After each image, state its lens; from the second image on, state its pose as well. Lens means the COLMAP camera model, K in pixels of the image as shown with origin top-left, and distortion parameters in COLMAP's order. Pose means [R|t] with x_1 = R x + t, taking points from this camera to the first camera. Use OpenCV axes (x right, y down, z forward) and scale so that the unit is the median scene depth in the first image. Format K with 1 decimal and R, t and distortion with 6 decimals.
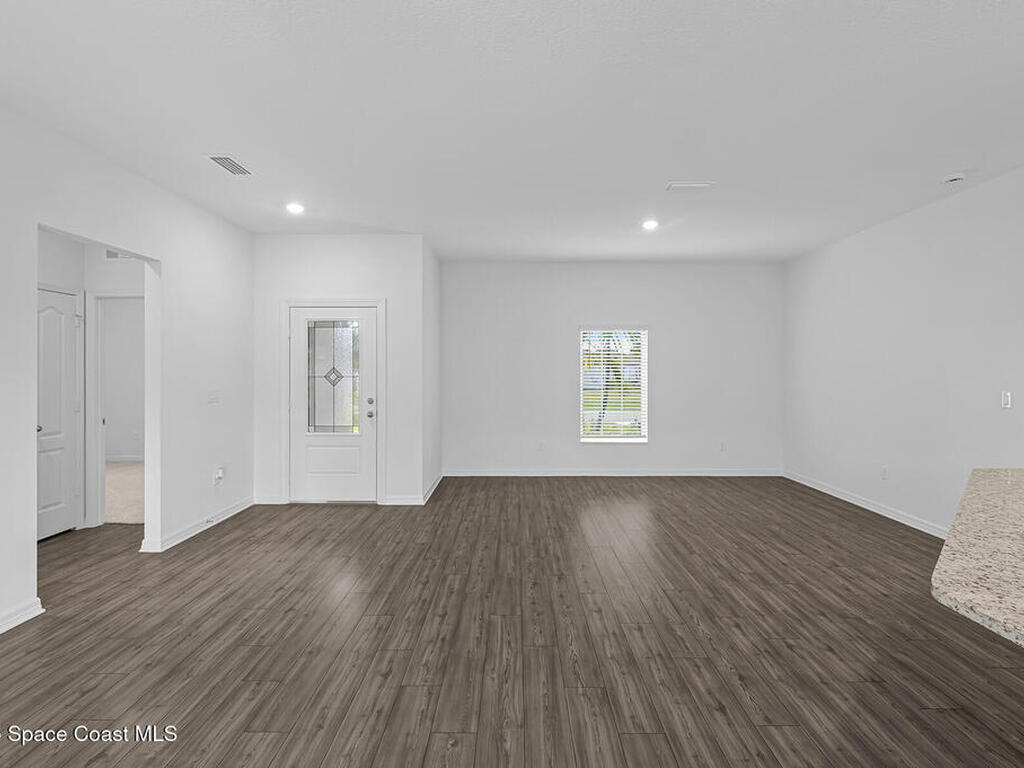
lens RADIAL K [[502.2, 0, 517.0], [0, 502.2, 376.2], [0, 0, 1]] dist [-0.001078, -0.000118]
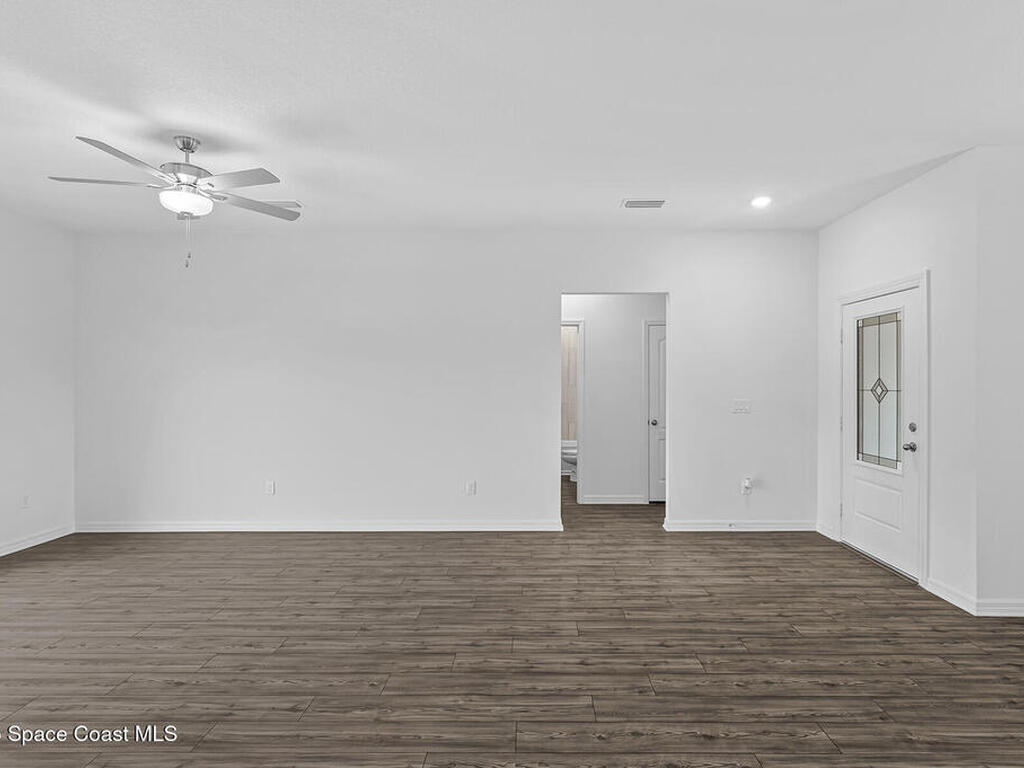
lens RADIAL K [[522.8, 0, 532.4], [0, 522.8, 385.5], [0, 0, 1]] dist [0.001346, 0.000111]
pose [[0.002939, 0.006359, -0.999975, 0.497045], [-0.008431, 0.999944, 0.006334, -0.008294], [0.999960, 0.008412, 0.002992, 0.590027]]
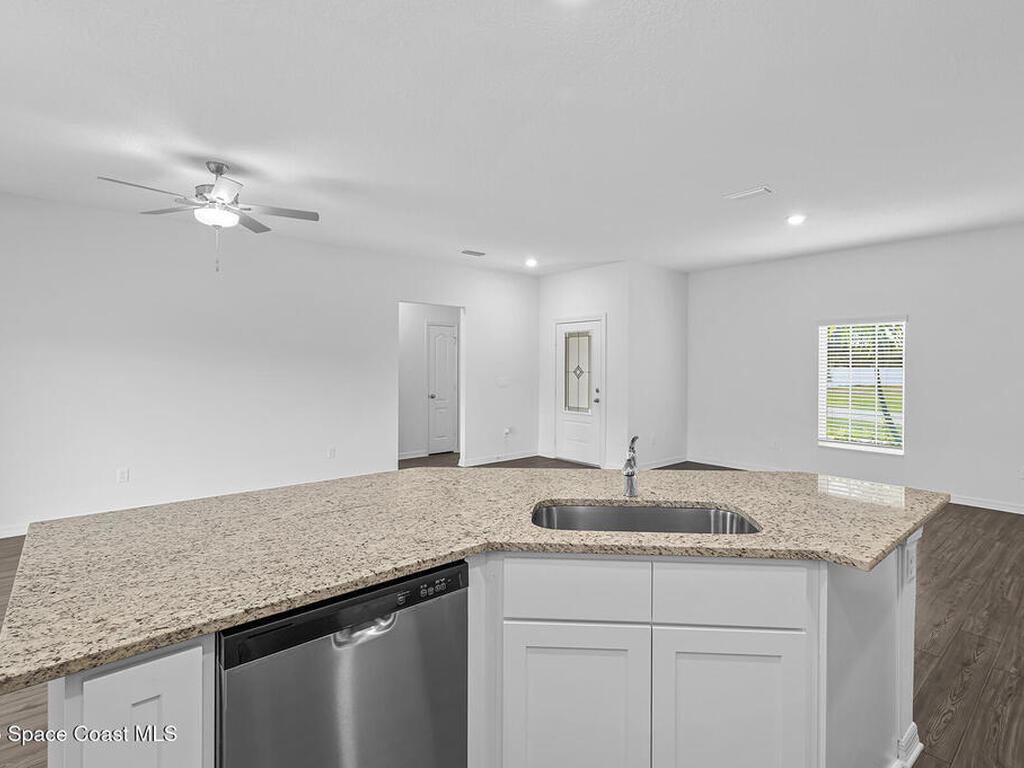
lens RADIAL K [[507.8, 0, 540.1], [0, 507.8, 384.8], [0, 0, 1]] dist [-0.000375, -0.000476]
pose [[0.671159, 0.030797, -0.740673, 0.744428], [-0.011462, 0.999448, 0.031171, -0.008138], [0.741225, -0.012431, 0.671142, -0.033578]]
